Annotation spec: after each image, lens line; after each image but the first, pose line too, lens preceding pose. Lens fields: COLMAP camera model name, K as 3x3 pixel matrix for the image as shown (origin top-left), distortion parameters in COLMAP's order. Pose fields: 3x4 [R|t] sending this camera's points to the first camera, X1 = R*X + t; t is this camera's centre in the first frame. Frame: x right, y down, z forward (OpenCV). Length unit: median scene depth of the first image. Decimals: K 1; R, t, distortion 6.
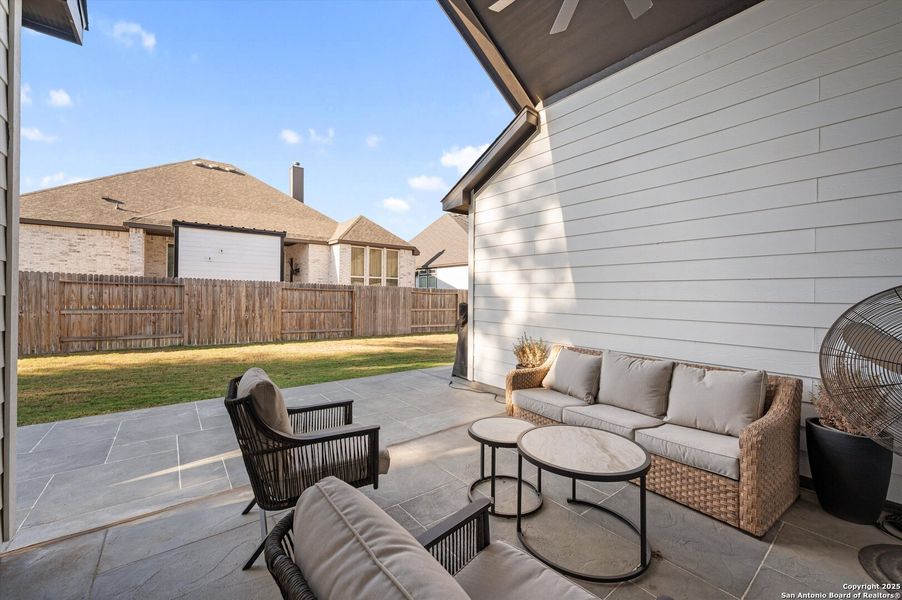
lens RADIAL K [[359.9, 0, 452.5], [0, 359.9, 300.0], [0, 0, 1]] dist [-0.000846, 0.000310]
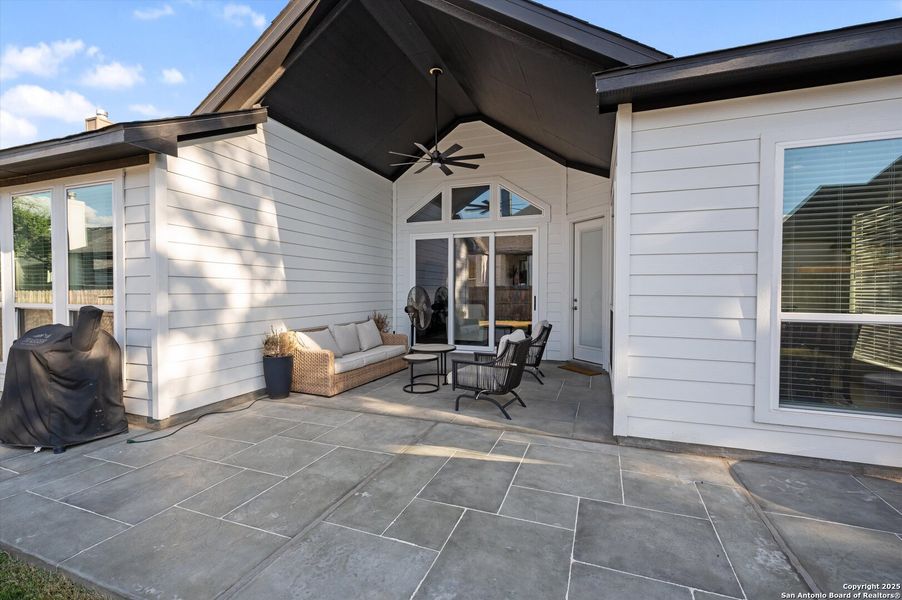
lens RADIAL K [[398.9, 0, 451.5], [0, 398.9, 296.0], [0, 0, 1]] dist [-0.000658, -0.000029]
pose [[-0.513829, -0.039928, 0.856963, -1.028752], [-0.005028, 0.999039, 0.043533, -0.032519], [-0.857878, 0.018060, -0.513536, 1.114831]]
